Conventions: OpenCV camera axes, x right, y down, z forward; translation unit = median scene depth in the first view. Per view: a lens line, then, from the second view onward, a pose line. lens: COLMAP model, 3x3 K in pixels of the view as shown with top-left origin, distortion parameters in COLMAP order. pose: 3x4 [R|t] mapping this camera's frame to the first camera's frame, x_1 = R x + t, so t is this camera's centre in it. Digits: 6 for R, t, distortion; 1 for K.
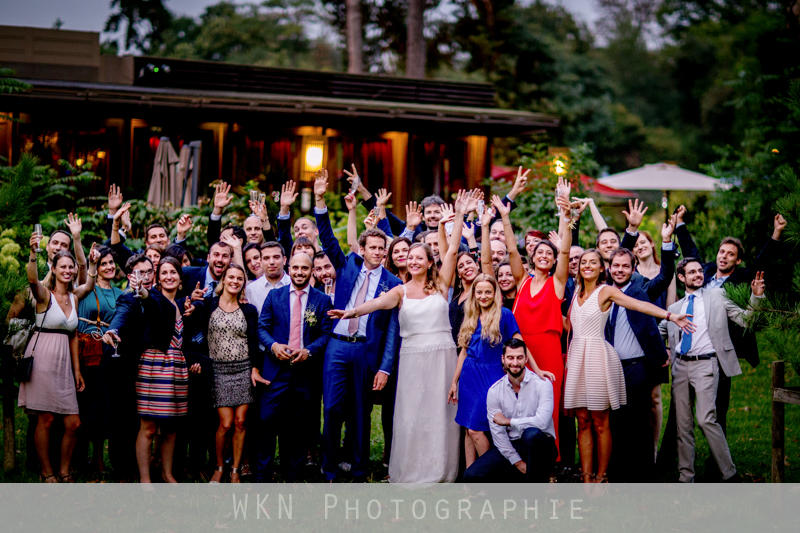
lens RADIAL K [[2013.3, 0, 400.0], [0, 2013.3, 266.5], [0, 0, 1]] dist [-0.059357, -0.427912]
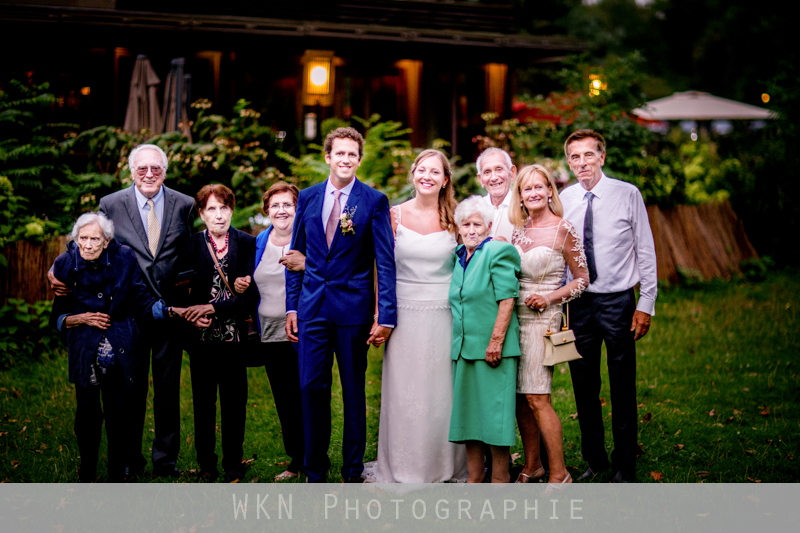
lens RADIAL K [[1857.4, 0, 400.0], [0, 1857.4, 266.5], [0, 0, 1]] dist [-0.078329, -0.455655]
pose [[0.999712, -0.023709, -0.003763, -0.007281], [0.023800, 0.999372, 0.026254, 0.006876], [0.003138, -0.026336, 0.999648, 0.215559]]
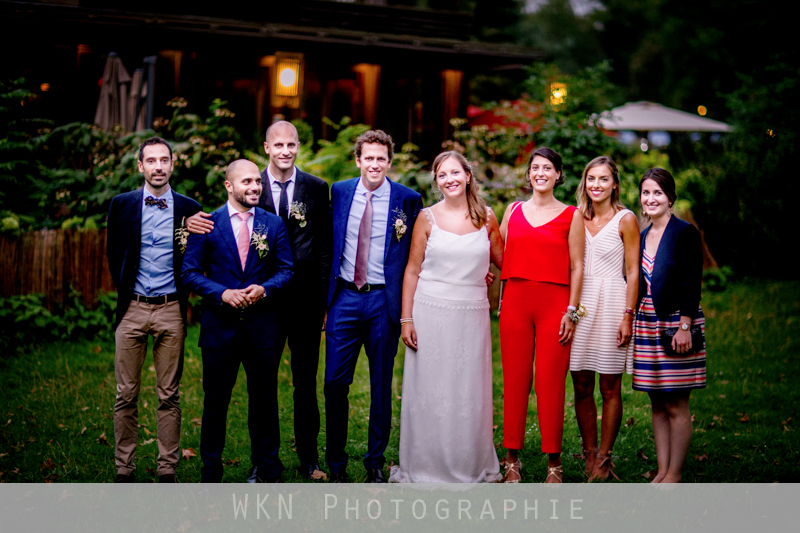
lens RADIAL K [[1857.4, 0, 400.0], [0, 1857.4, 266.5], [0, 0, 1]] dist [-0.078329, -0.455655]
pose [[0.999413, -0.002241, 0.034173, -0.022816], [0.001409, 0.999703, 0.024346, 0.007237], [-0.034218, -0.024284, 0.999119, 0.210217]]
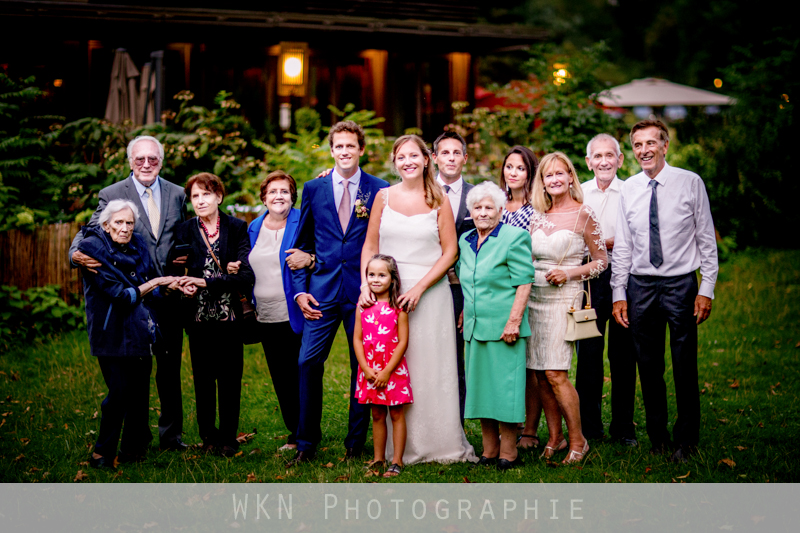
lens RADIAL K [[1857.4, 0, 400.0], [0, 1857.4, 266.5], [0, 0, 1]] dist [-0.078329, -0.455655]
pose [[0.999218, -0.033453, 0.021099, -0.016445], [0.032729, 0.998893, 0.033775, 0.007024], [-0.022205, -0.033058, 0.999207, 0.191135]]
